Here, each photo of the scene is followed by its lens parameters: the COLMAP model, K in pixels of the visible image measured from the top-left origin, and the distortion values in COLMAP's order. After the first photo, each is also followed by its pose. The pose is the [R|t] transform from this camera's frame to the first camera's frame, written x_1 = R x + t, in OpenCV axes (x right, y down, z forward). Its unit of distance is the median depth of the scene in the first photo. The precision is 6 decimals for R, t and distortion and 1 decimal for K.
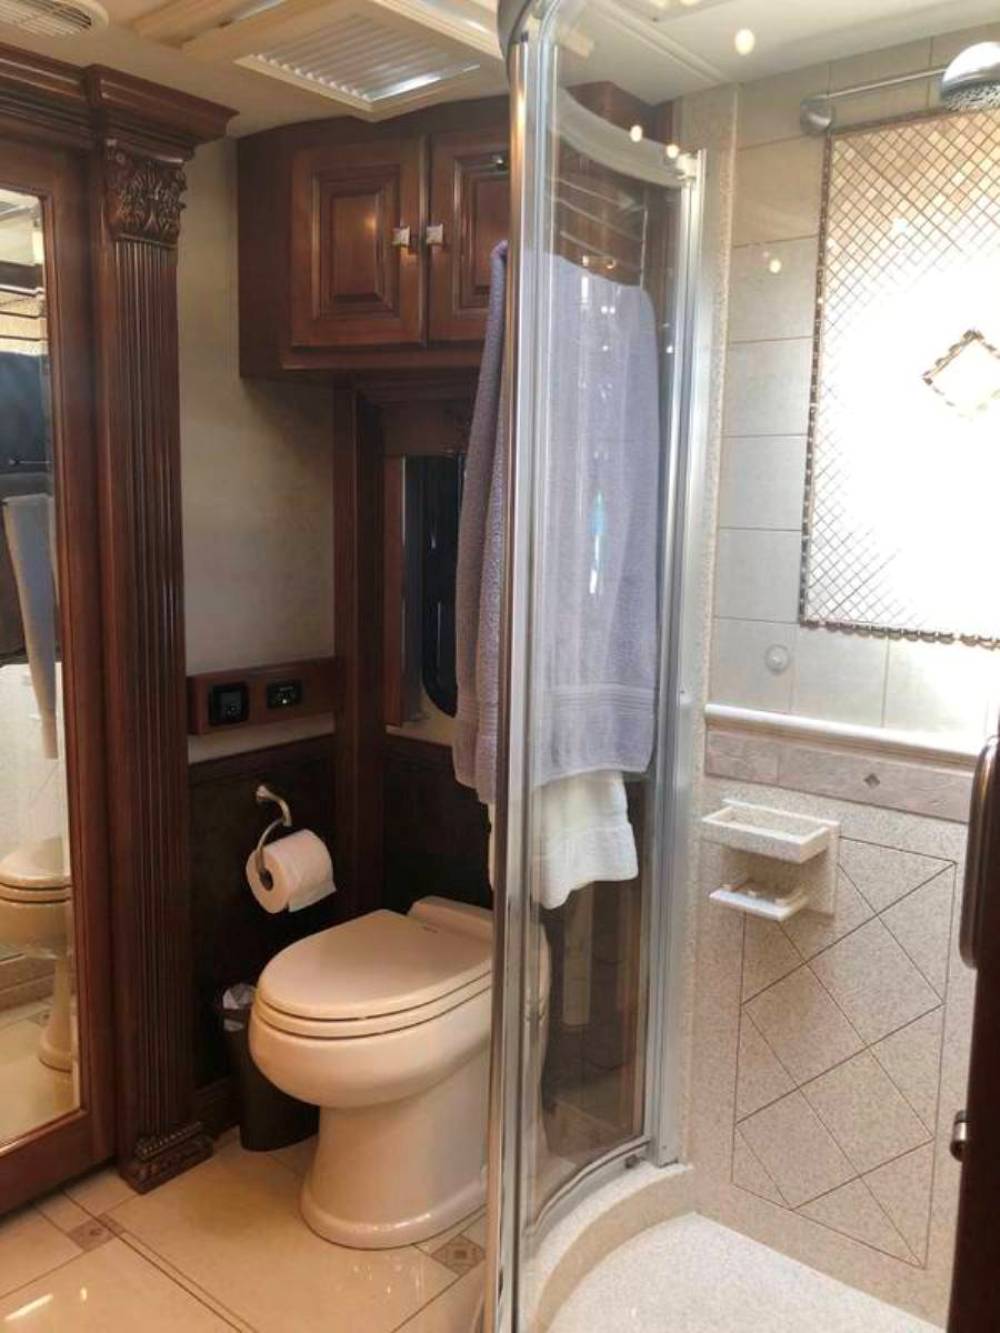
lens RADIAL K [[1101.0, 0, 509.9], [0, 1101.0, 641.1], [0, 0, 1]] dist [0.043418, -0.035555]
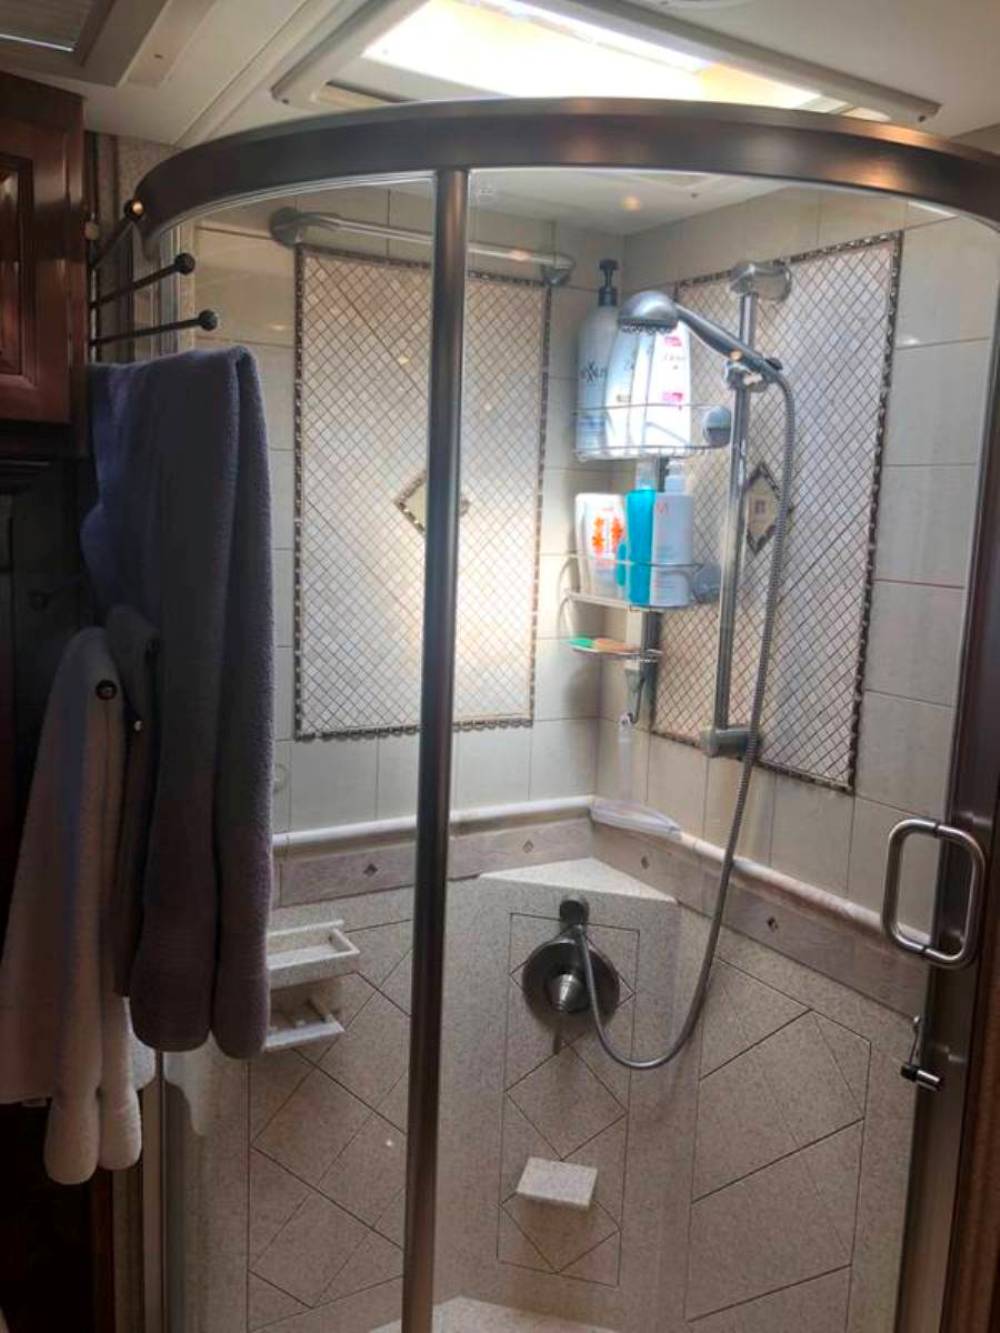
lens RADIAL K [[1101.0, 0, 498.2], [0, 1101.0, 669.2], [0, 0, 1]] dist [0.043418, -0.035555]
pose [[0.335894, -0.145298, 0.930625, -0.597717], [0.099524, 0.987974, 0.118330, -0.180403], [-0.936627, 0.052873, 0.346315, 0.500989]]
